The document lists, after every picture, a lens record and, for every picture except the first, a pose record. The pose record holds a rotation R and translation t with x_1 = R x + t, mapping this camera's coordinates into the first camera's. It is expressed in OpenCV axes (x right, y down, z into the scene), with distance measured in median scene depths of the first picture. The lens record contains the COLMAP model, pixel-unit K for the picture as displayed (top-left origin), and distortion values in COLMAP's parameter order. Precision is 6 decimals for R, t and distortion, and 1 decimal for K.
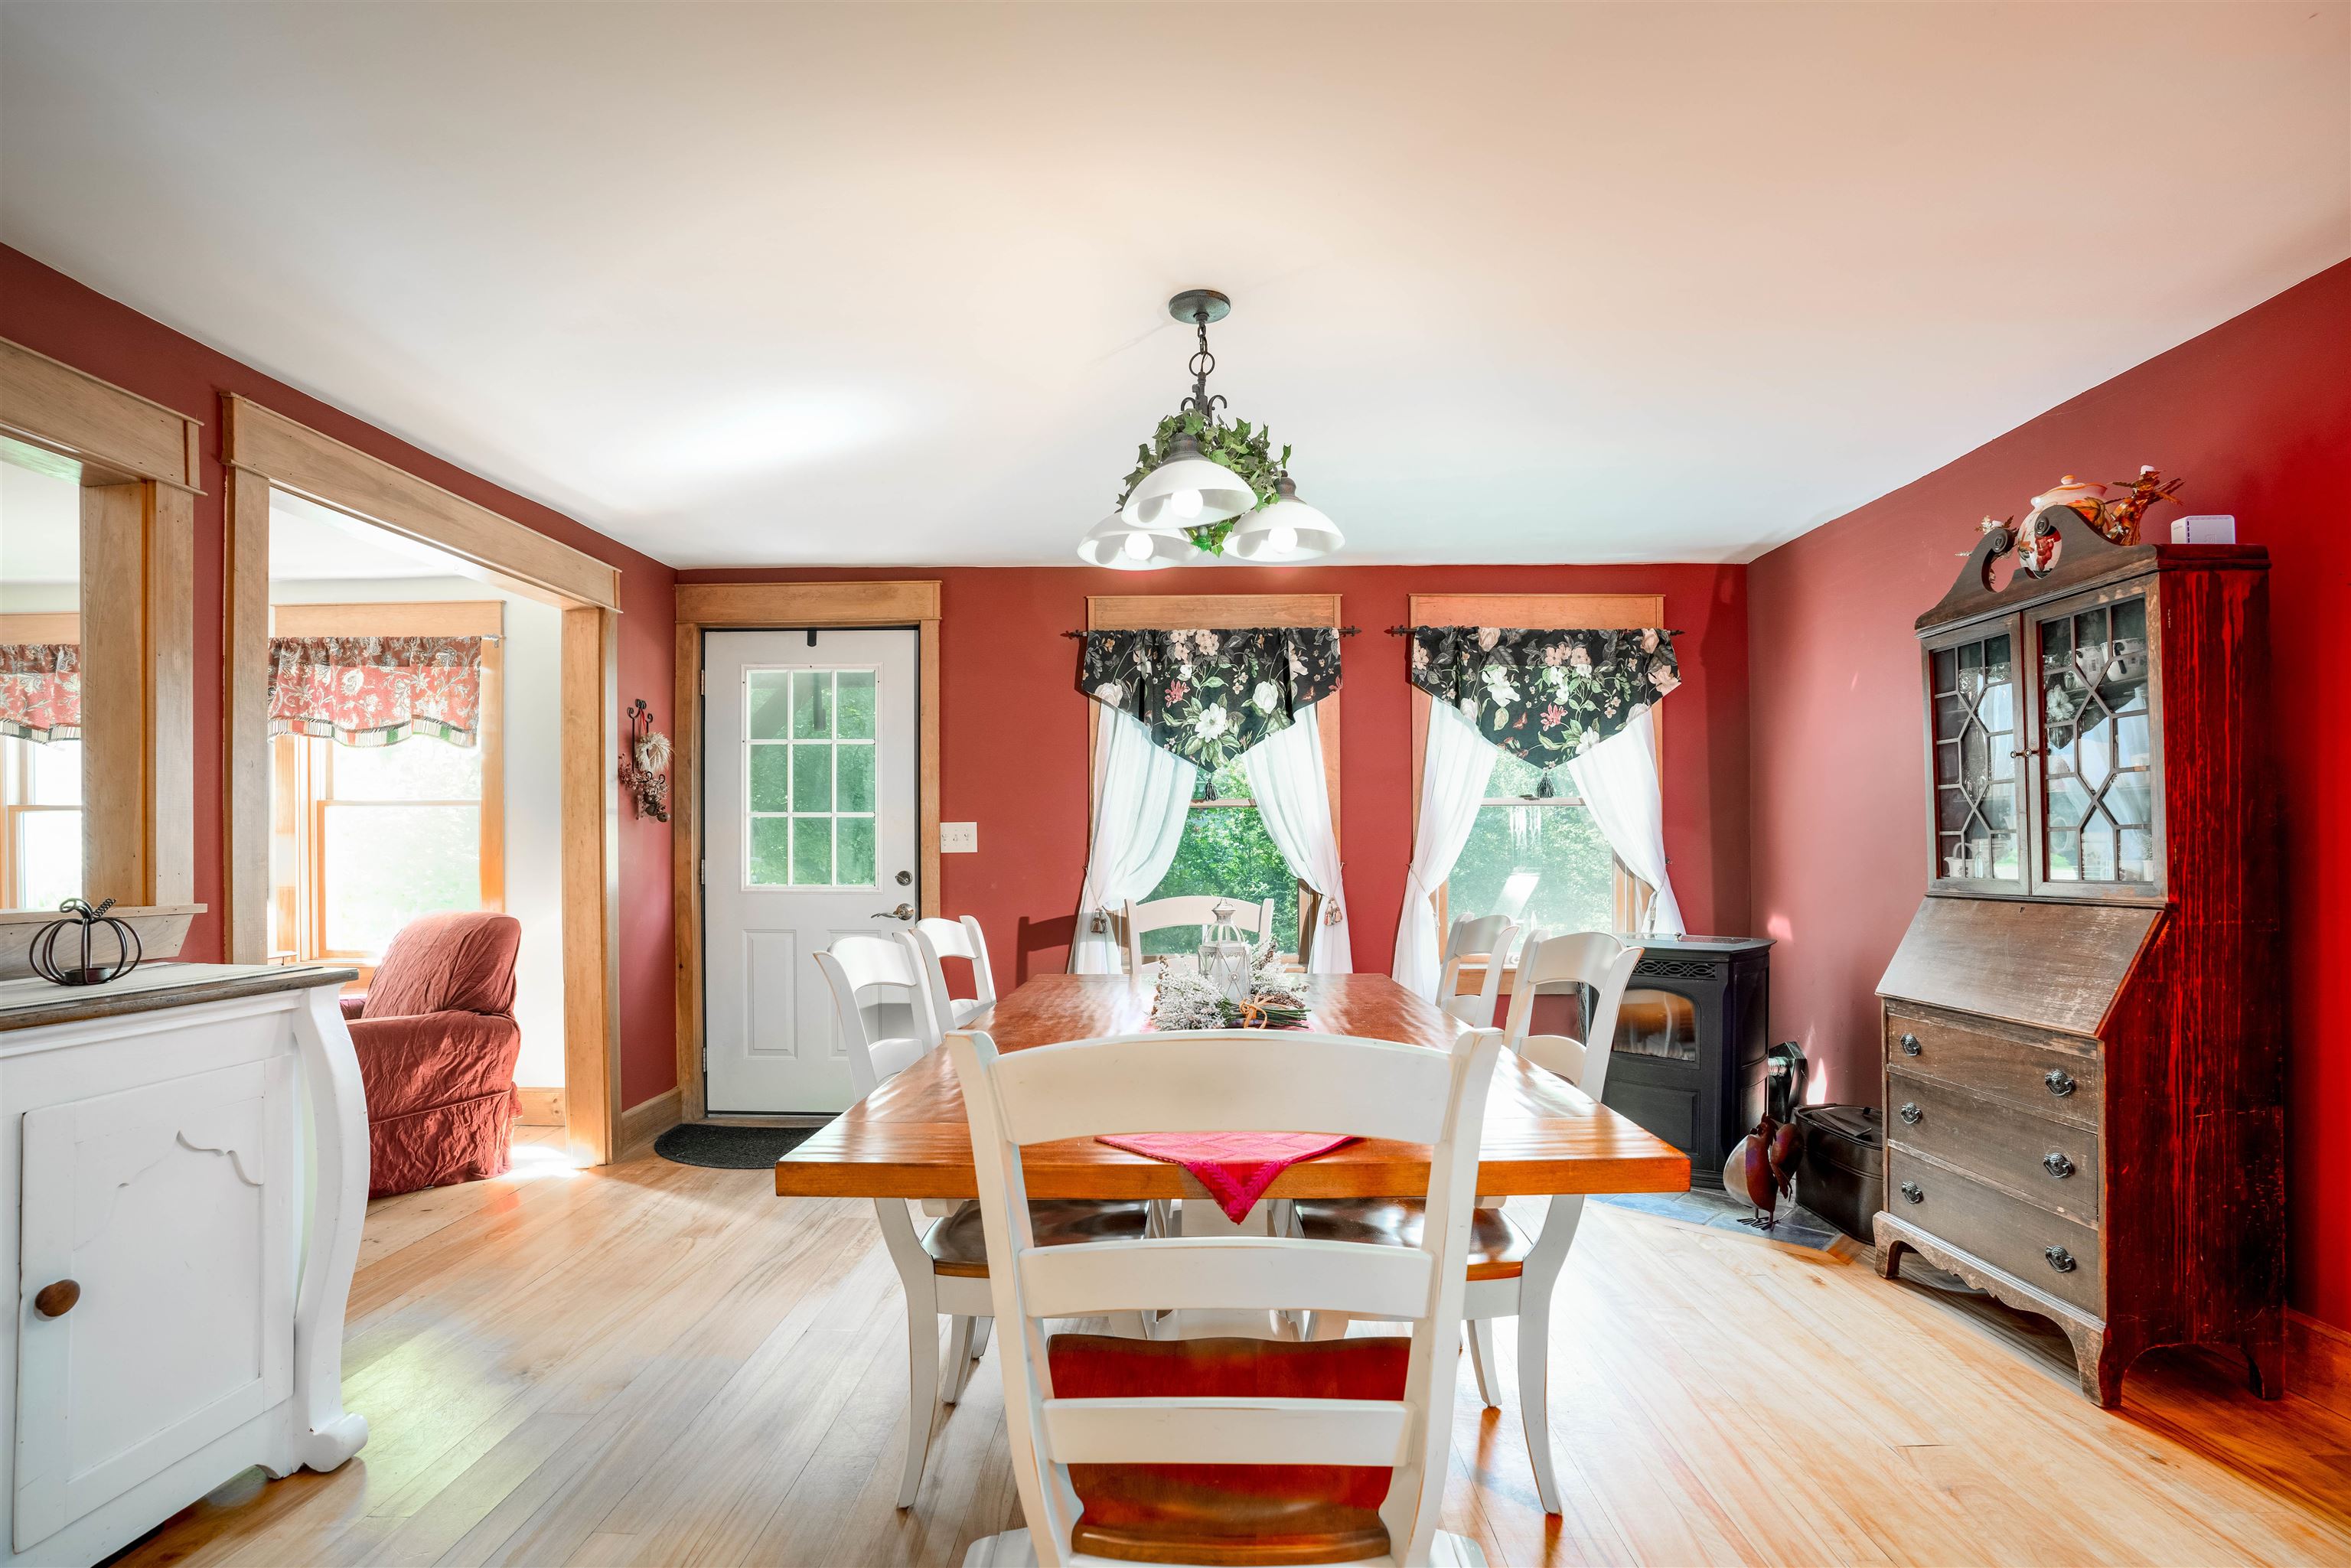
lens RADIAL K [[1128.7, 0, 1178.6], [0, 1128.7, 839.4], [0, 0, 1]] dist [-0.056695, 0.000311]
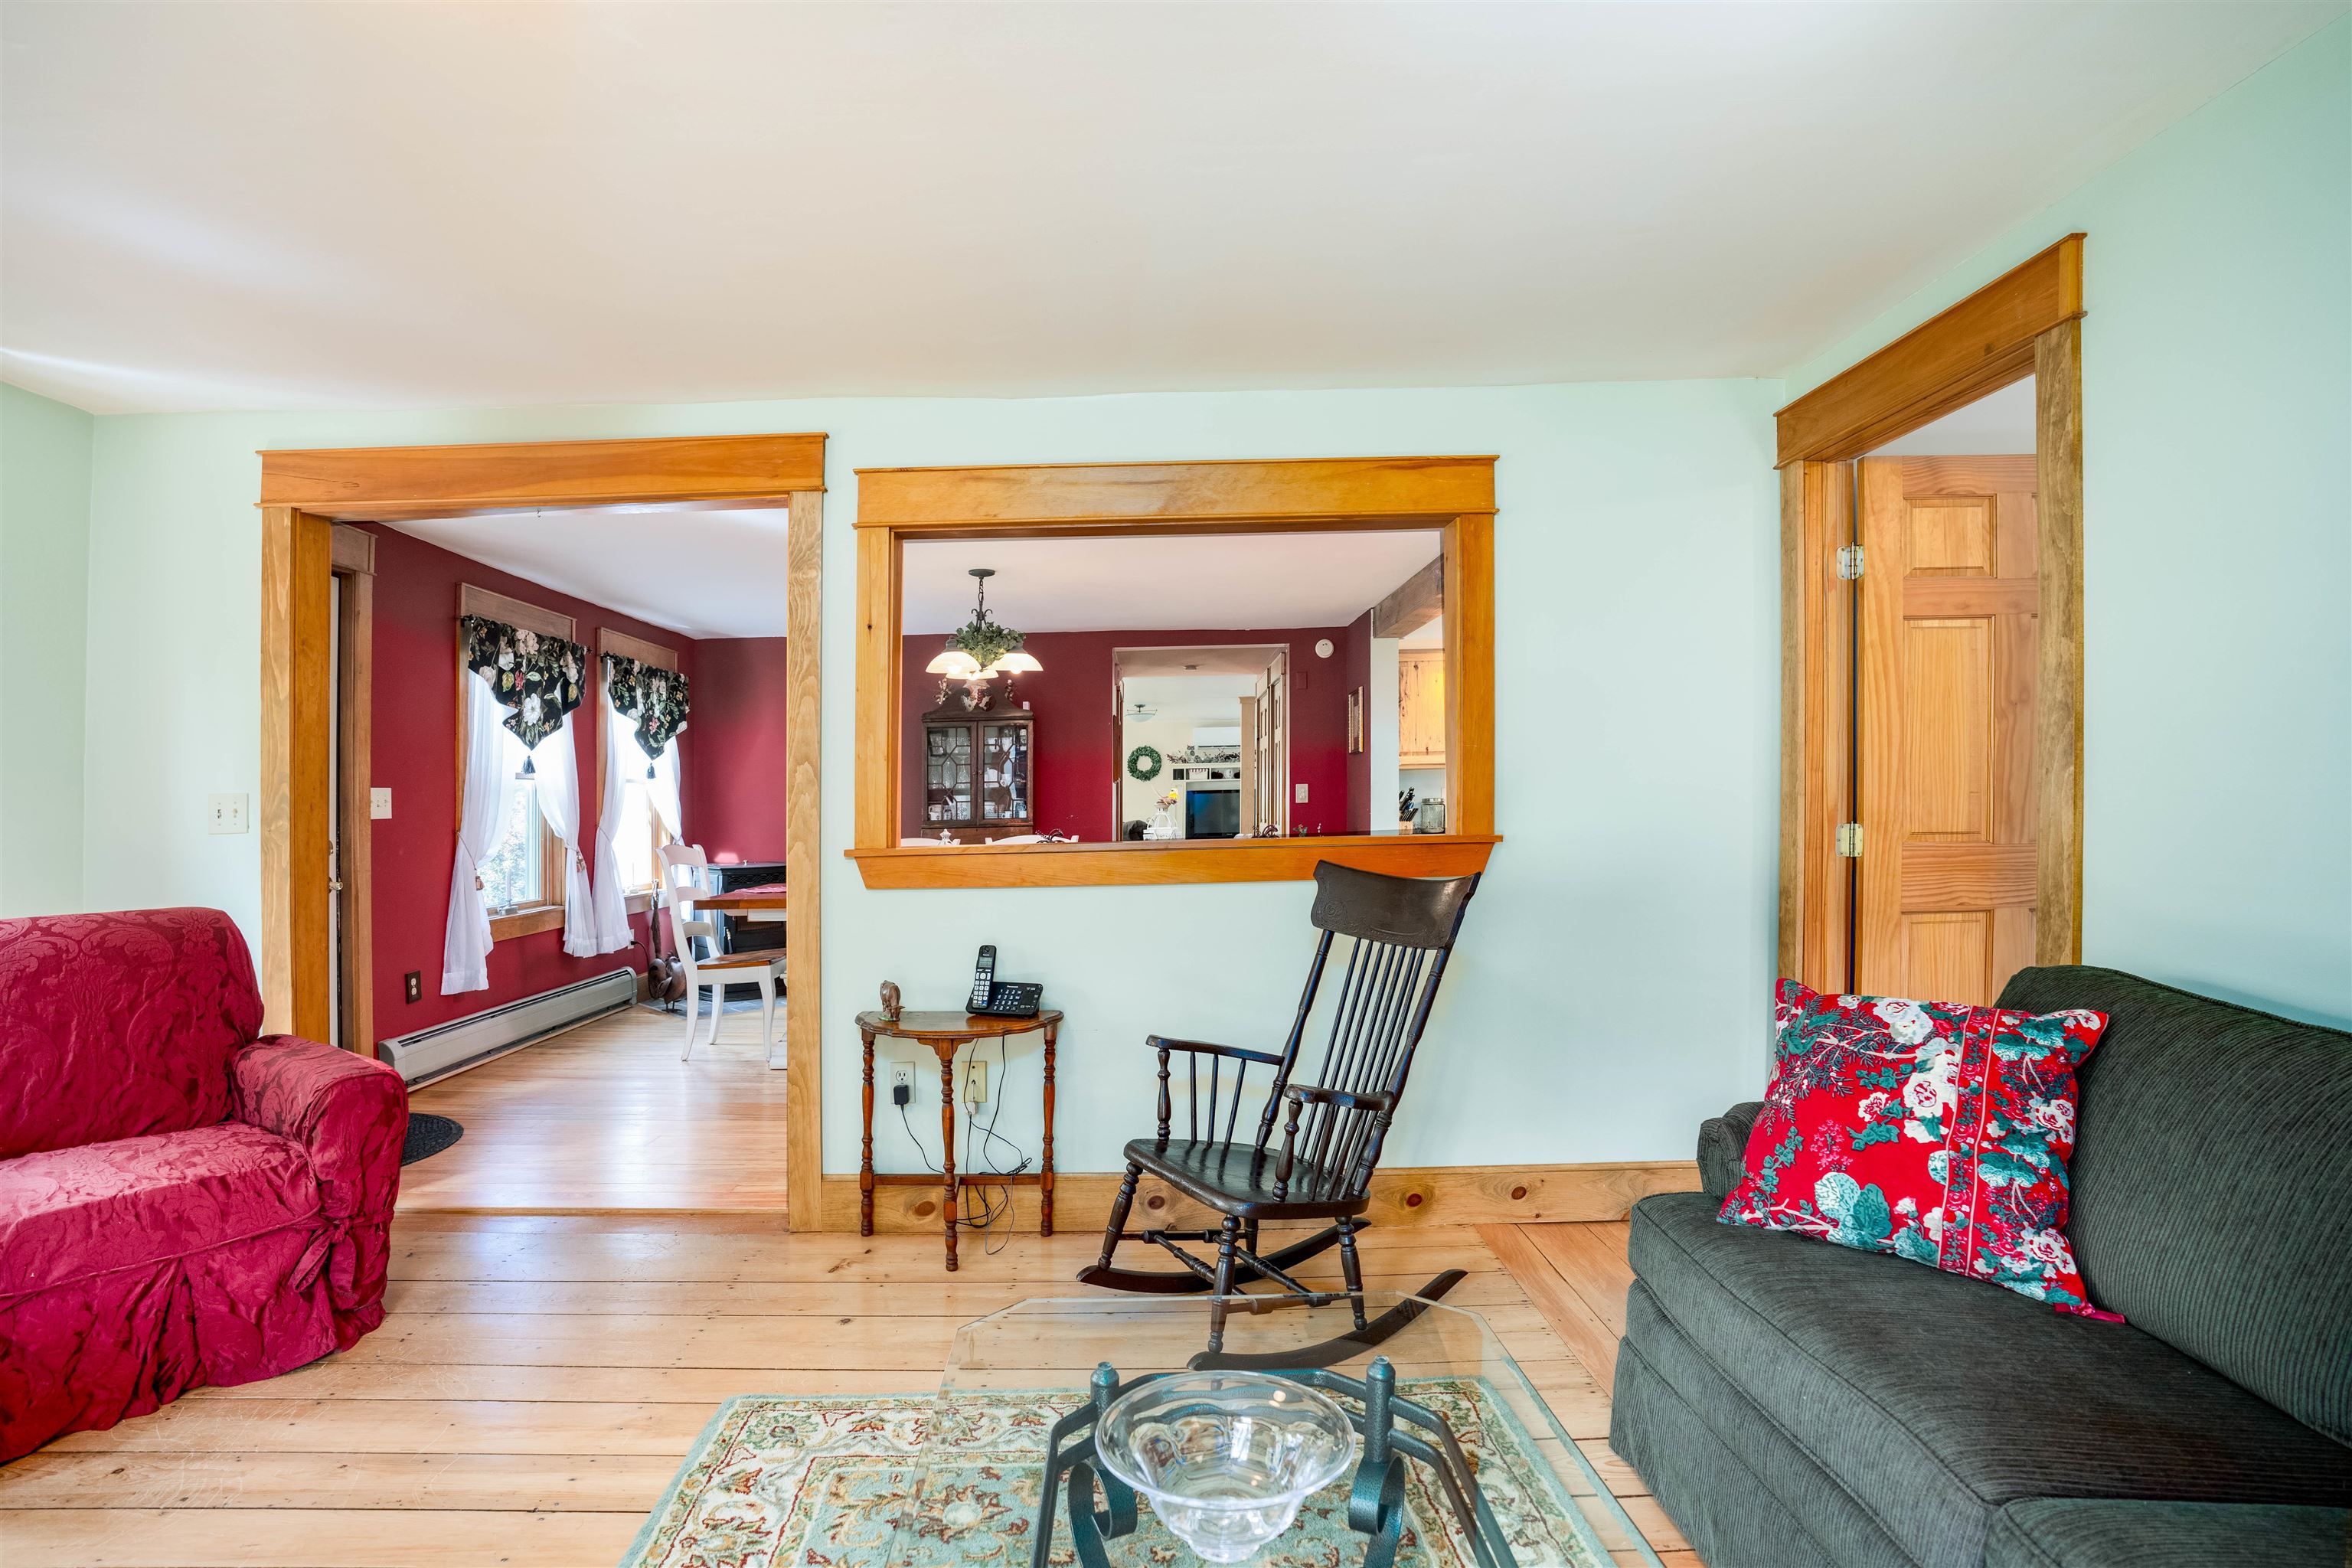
lens RADIAL K [[1129.2, 0, 1179.1], [0, 1129.2, 839.4], [0, 0, 1]] dist [-0.056695, 0.000311]
pose [[-0.051559, -0.028175, 0.998272, -1.205111], [0.000748, 0.999601, 0.028251, 0.003924], [-0.998670, 0.002203, -0.051517, 0.364365]]
